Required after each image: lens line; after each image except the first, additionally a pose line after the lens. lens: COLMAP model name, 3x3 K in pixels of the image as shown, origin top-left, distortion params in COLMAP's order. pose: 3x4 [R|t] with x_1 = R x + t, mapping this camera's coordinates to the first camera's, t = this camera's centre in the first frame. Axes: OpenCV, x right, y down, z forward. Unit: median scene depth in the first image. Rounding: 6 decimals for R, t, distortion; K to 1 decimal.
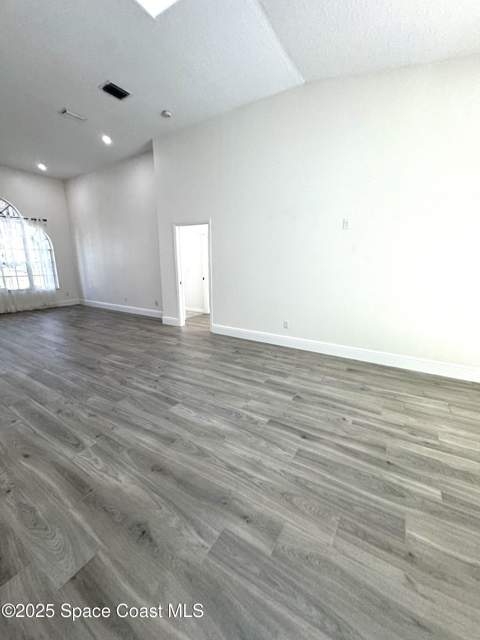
lens RADIAL K [[255.3, 0, 246.3], [0, 255.3, 321.6], [0, 0, 1]] dist [0.002142, -0.001146]
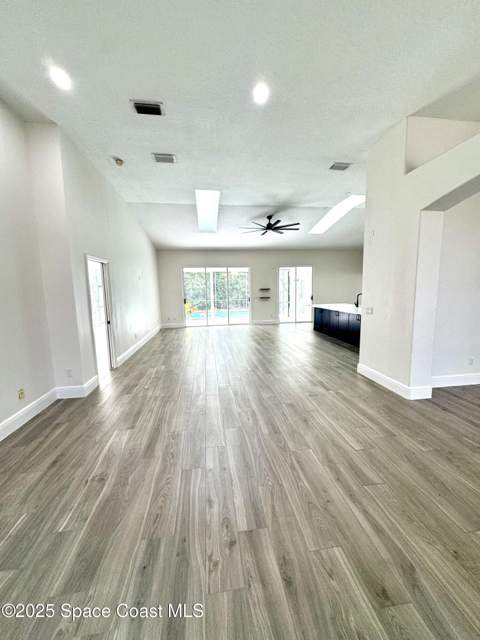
lens RADIAL K [[255.3, 0, 241.0], [0, 255.3, 320.4], [0, 0, 1]] dist [0.002142, -0.001146]
pose [[-0.639004, -0.088132, 0.764138, -1.588294], [0.188004, 0.945390, 0.266254, -0.411312], [-0.745874, 0.313799, -0.587539, 1.542985]]
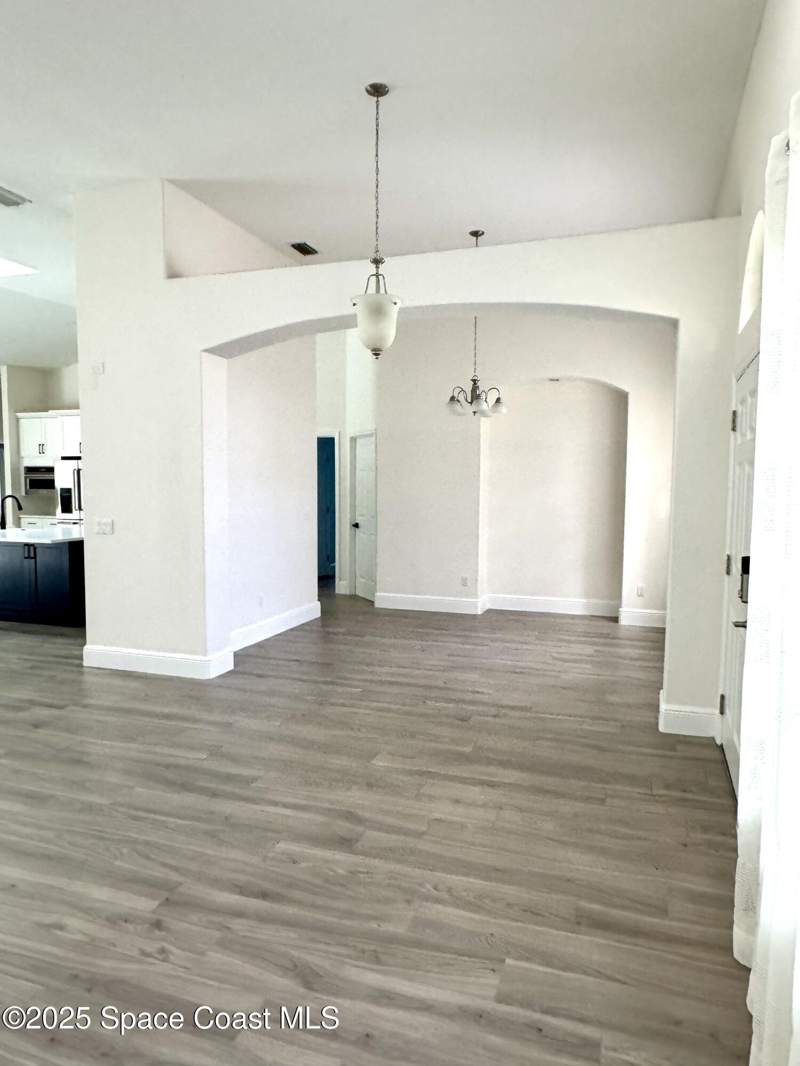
lens RADIAL K [[701.1, 0, 399.8], [0, 701.1, 530.6], [0, 0, 1]] dist [0.015374, -0.009107]
pose [[-0.977063, 0.004736, -0.212898, -1.380349], [-0.057158, 0.957234, 0.283613, -0.492076], [0.205137, 0.289276, -0.935007, 1.949270]]
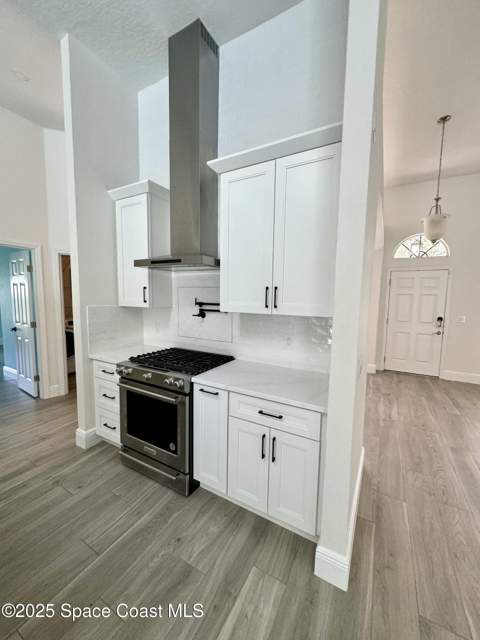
lens RADIAL K [[255.3, 0, 240.4], [0, 255.3, 321.4], [0, 0, 1]] dist [0.002142, -0.001146]
pose [[0.043430, 0.097131, -0.994324, -0.738012], [-0.239681, 0.967210, 0.084014, -0.110923], [0.969880, 0.234672, 0.065286, 0.262164]]
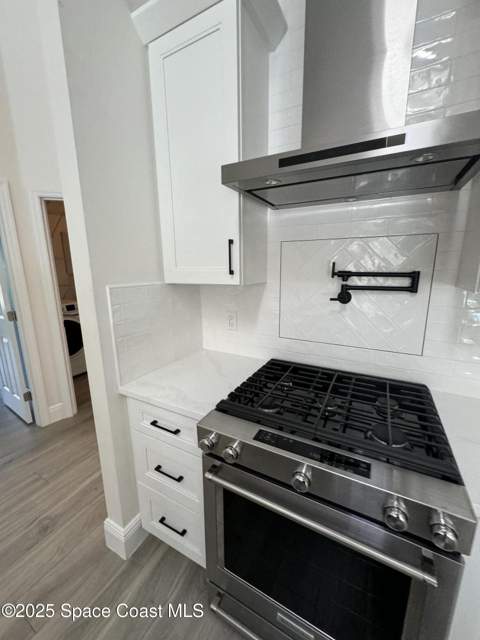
lens RADIAL K [[255.3, 0, 240.6], [0, 255.3, 320.3], [0, 0, 1]] dist [0.002142, -0.001146]
pose [[0.052773, 0.203656, -0.977619, -1.095041], [-0.213335, 0.958682, 0.188194, -0.051855], [0.975553, 0.198628, 0.094040, 0.050880]]
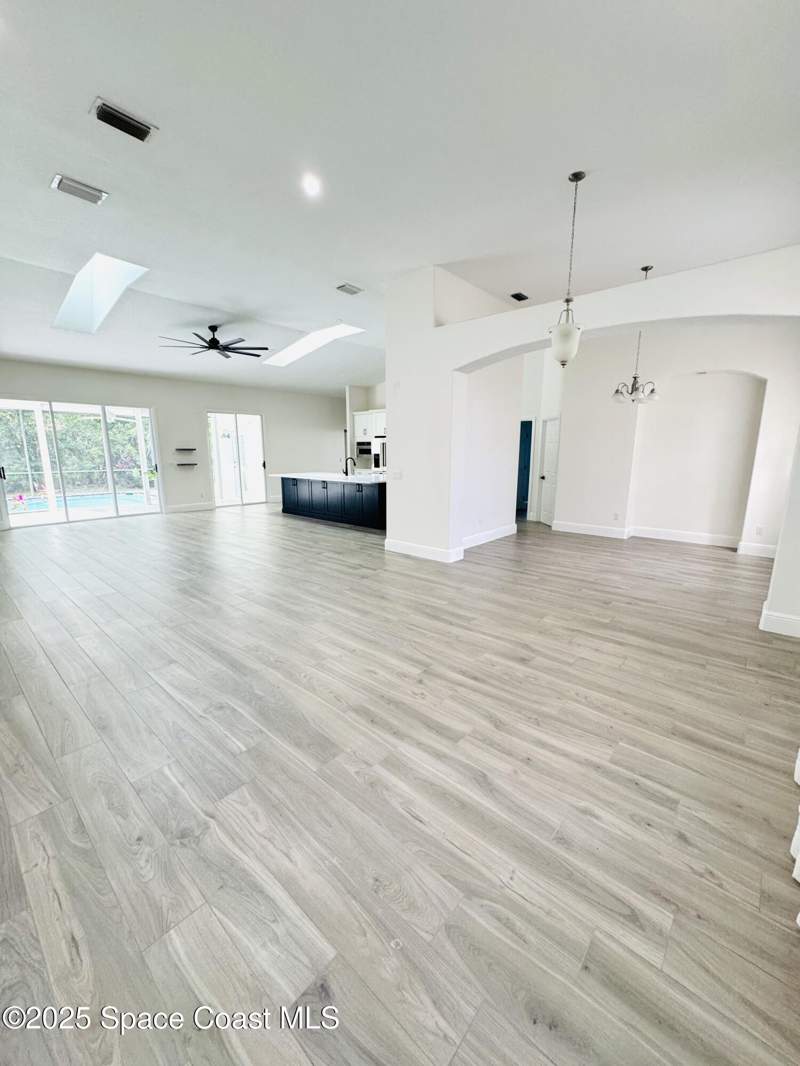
lens RADIAL K [[425.2, 0, 402.2], [0, 425.2, 532.9], [0, 0, 1]] dist [0.002142, -0.001146]
pose [[-0.986111, -0.038463, 0.161570, -1.378918], [0.030570, 0.914158, 0.404203, -0.498123], [-0.163248, 0.403528, -0.900286, 1.982393]]
